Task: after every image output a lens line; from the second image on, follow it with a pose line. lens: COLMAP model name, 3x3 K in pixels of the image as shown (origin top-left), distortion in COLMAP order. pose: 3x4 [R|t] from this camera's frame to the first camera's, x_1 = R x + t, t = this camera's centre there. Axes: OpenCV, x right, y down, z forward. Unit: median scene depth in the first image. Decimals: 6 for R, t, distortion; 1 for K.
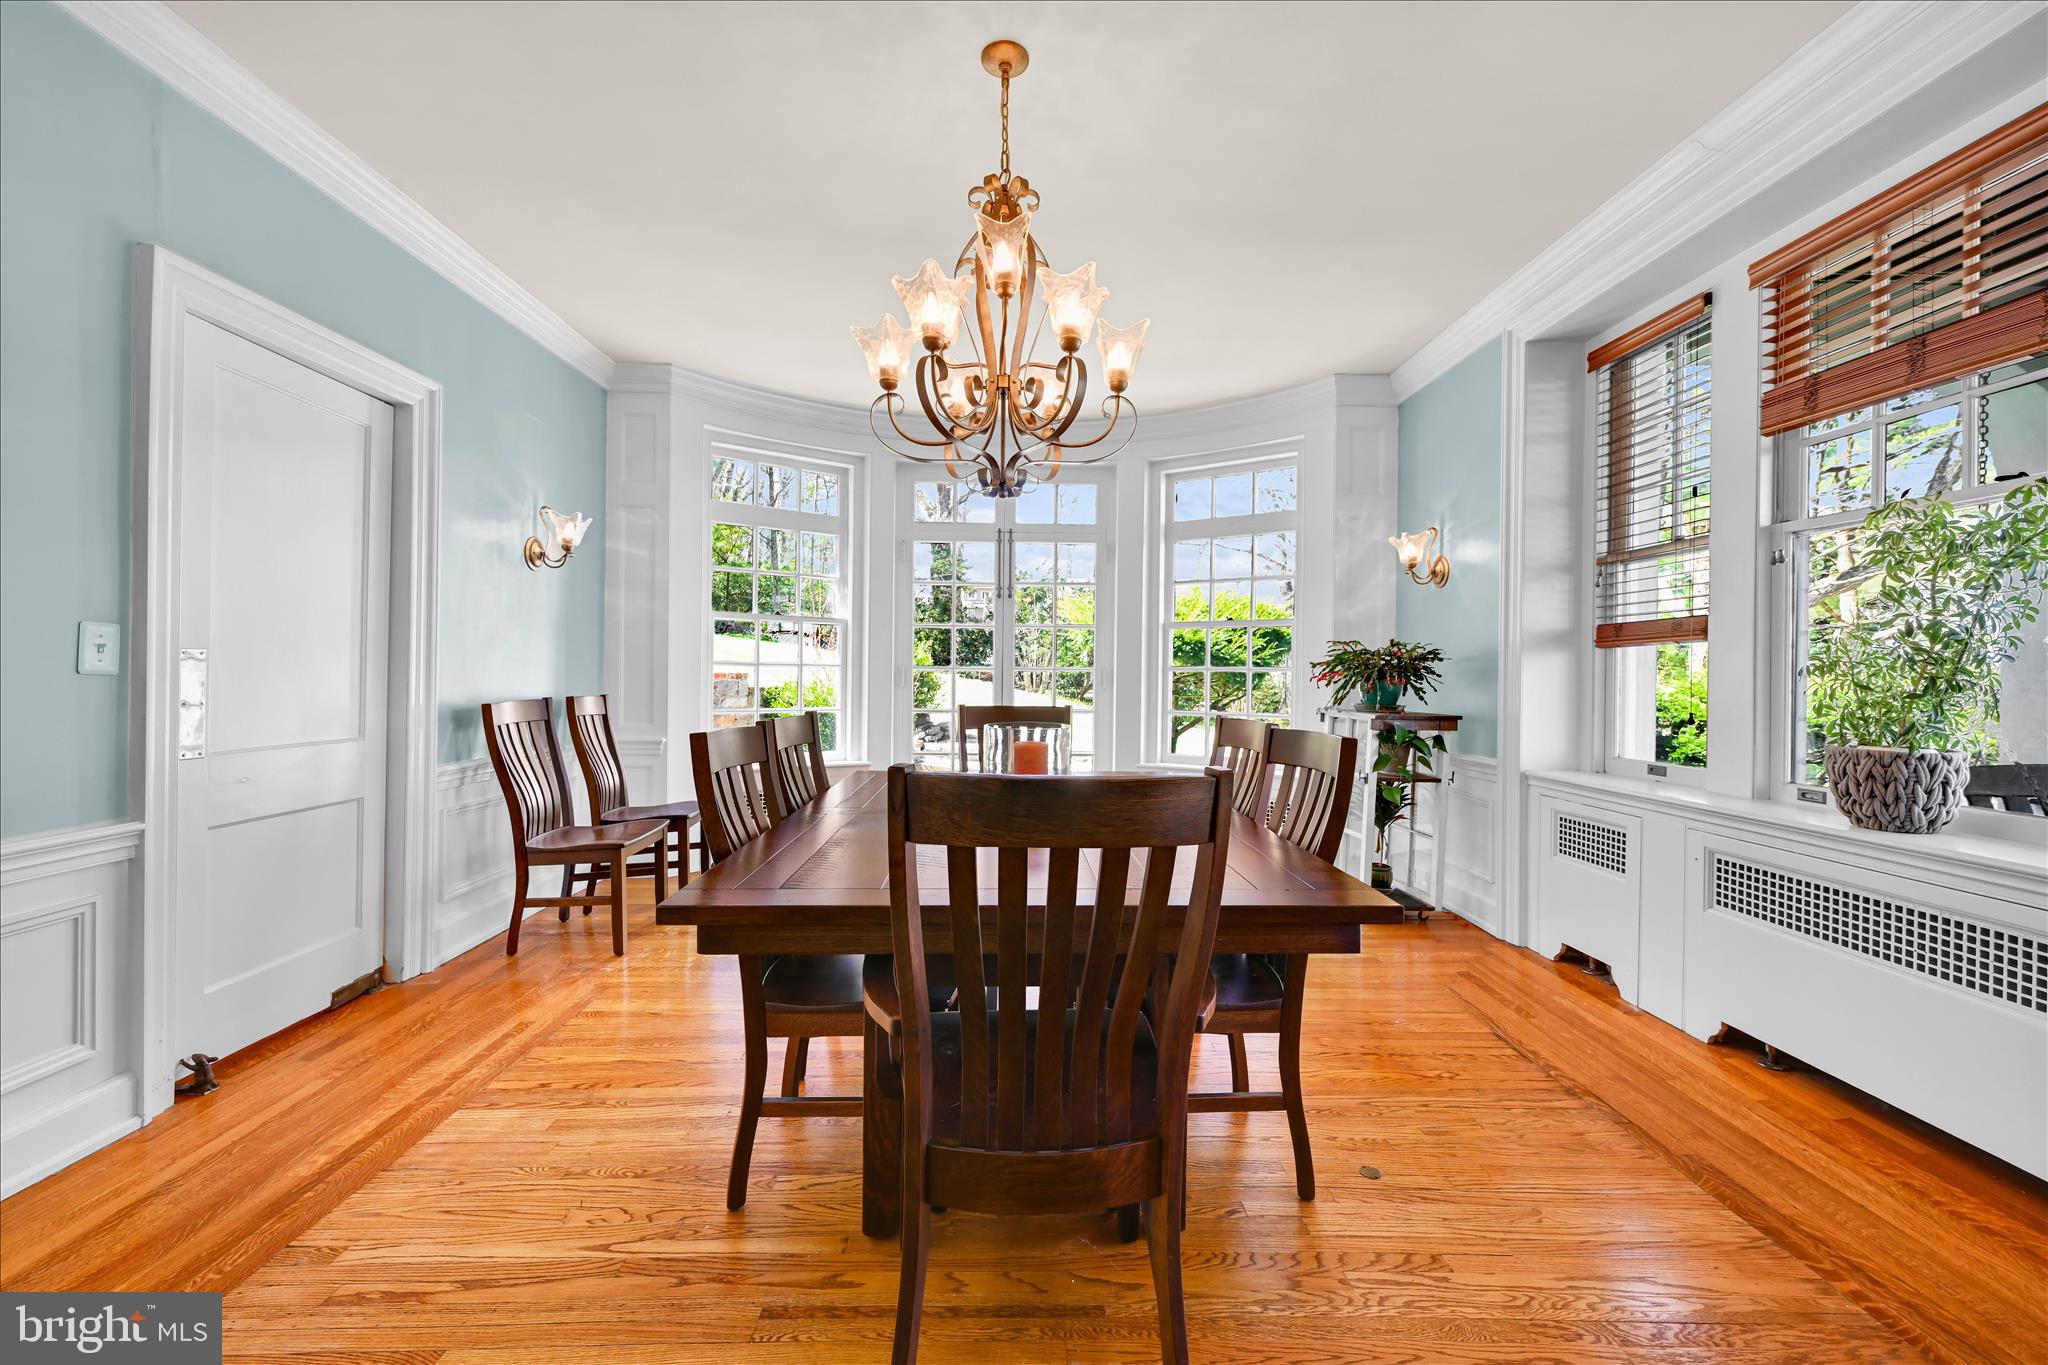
lens RADIAL K [[830.5, 0, 1024.0], [0, 830.5, 682.5], [0, 0, 1]] dist [0.000049, -0.000101]
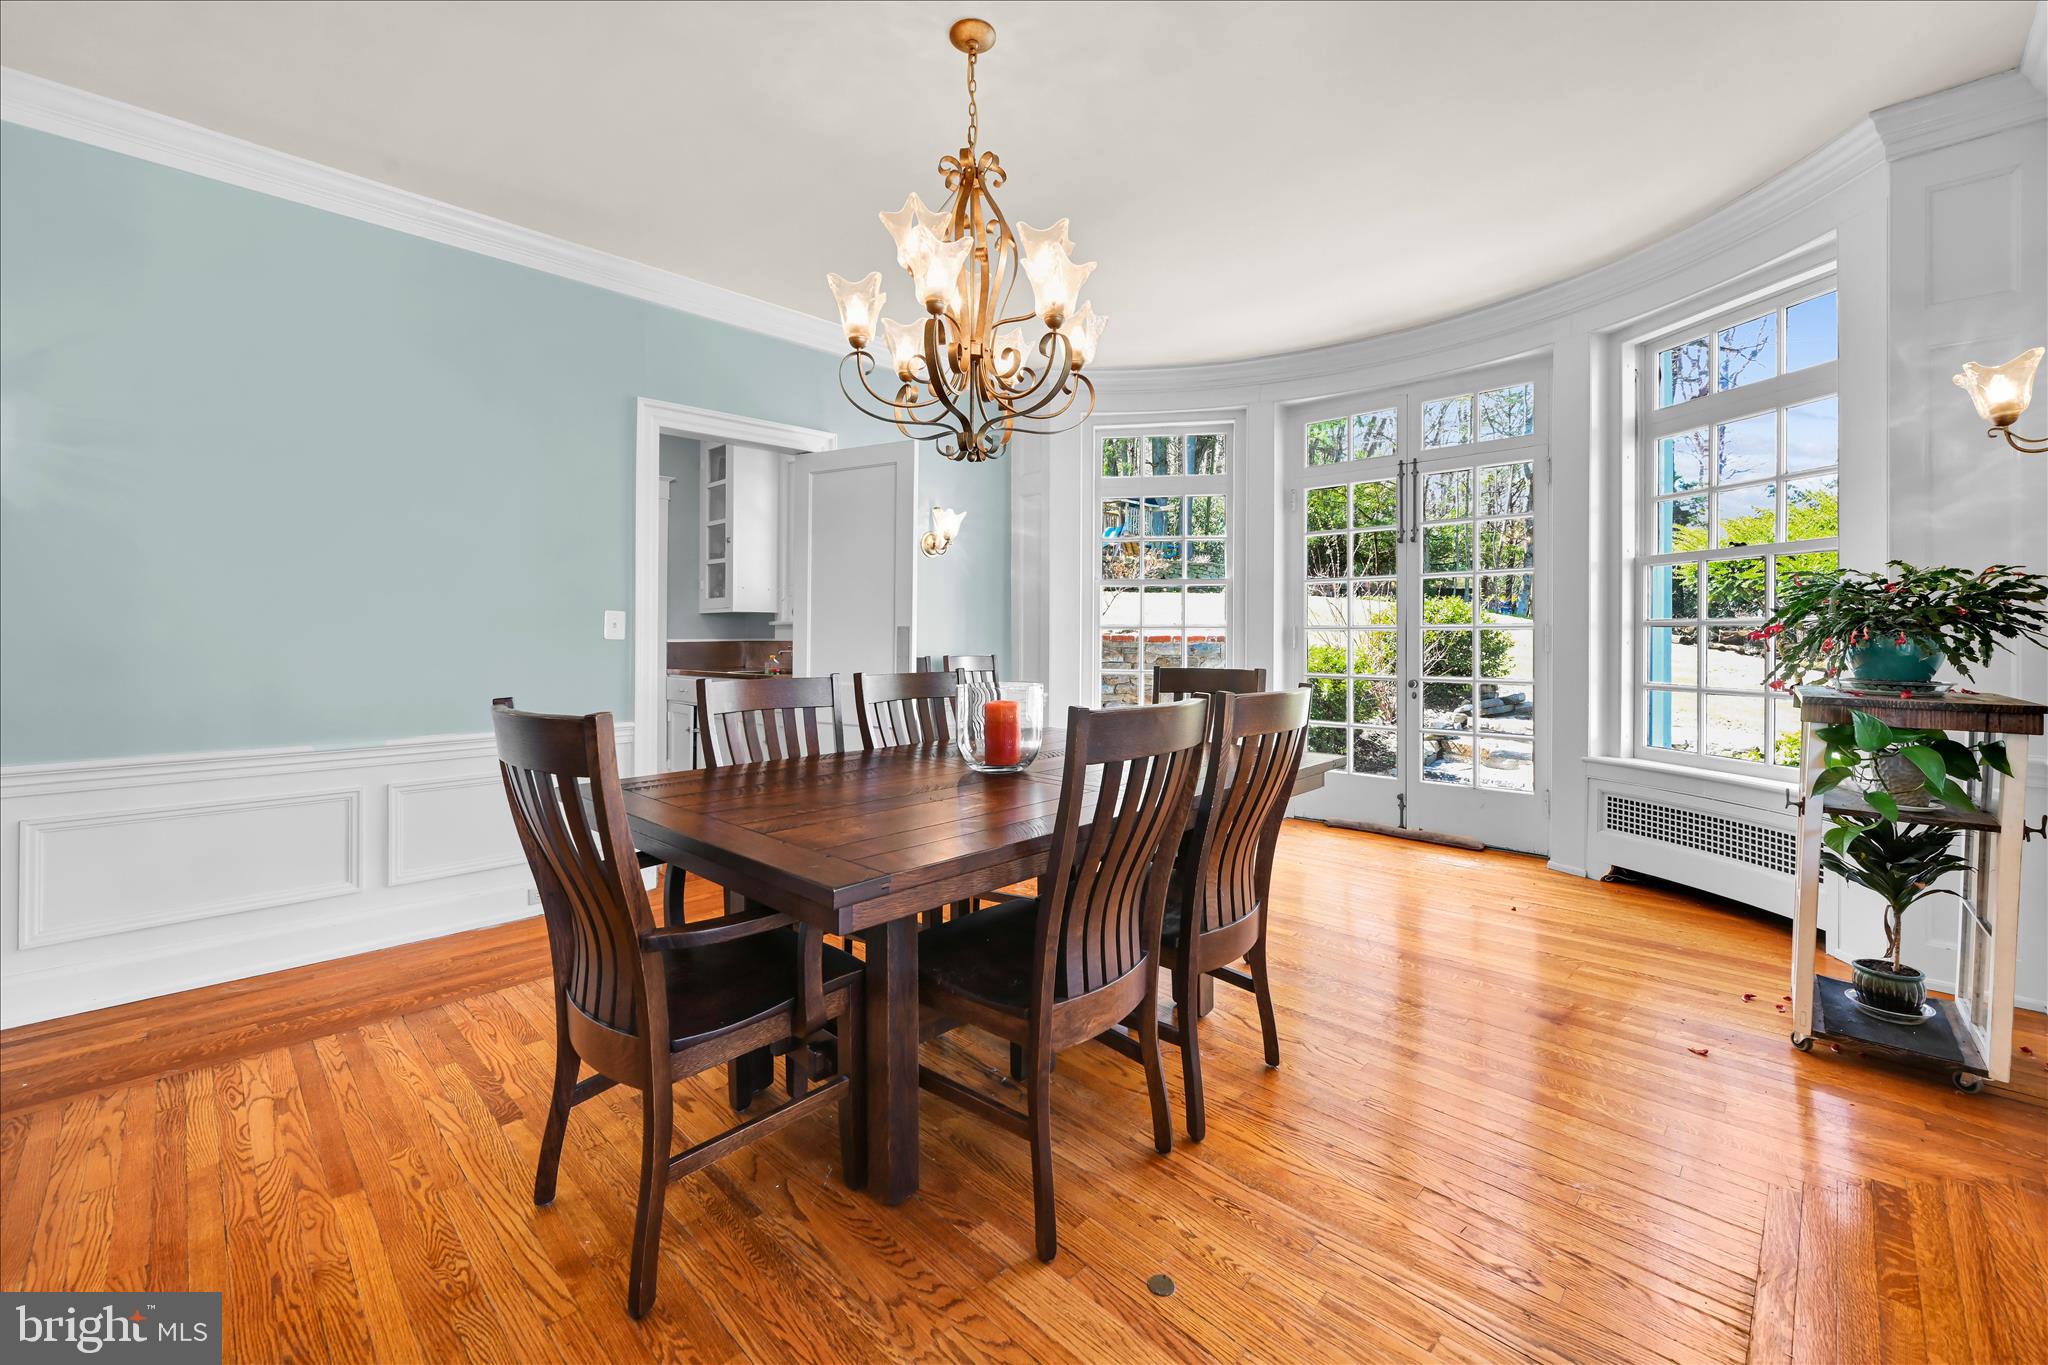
lens RADIAL K [[837.5, 0, 1023.3], [0, 837.5, 643.3], [0, 0, 1]] dist [-0.000649, -0.000219]
pose [[0.697124, -0.001713, -0.716948, 0.446953], [0.001953, 0.999998, -0.000490, 0.000128], [0.716947, -0.001059, 0.697126, 0.190398]]
